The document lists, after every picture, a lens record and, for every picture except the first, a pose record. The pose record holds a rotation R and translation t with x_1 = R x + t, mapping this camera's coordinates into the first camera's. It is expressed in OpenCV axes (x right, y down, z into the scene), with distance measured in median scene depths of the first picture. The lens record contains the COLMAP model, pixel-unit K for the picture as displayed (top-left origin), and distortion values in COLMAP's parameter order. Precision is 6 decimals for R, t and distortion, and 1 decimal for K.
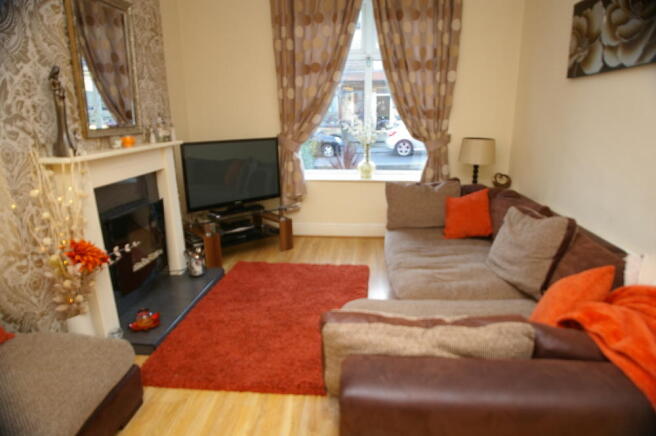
lens RADIAL K [[413.1, 0, 328.0], [0, 413.1, 218.0], [0, 0, 1]] dist [-0.064543, 0.043482]
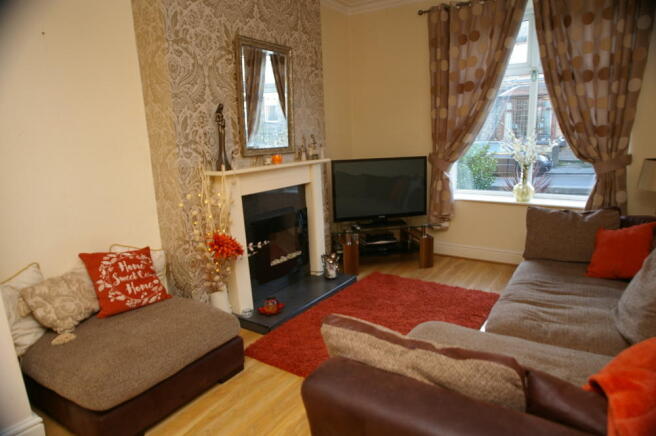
lens RADIAL K [[413.1, 0, 328.0], [0, 413.1, 218.0], [0, 0, 1]] dist [-0.064543, 0.043482]
pose [[0.873100, 0.076891, -0.481439, 0.203682], [-0.095359, 0.995345, -0.013970, -0.007598], [0.478124, 0.058107, 0.876368, -0.001851]]
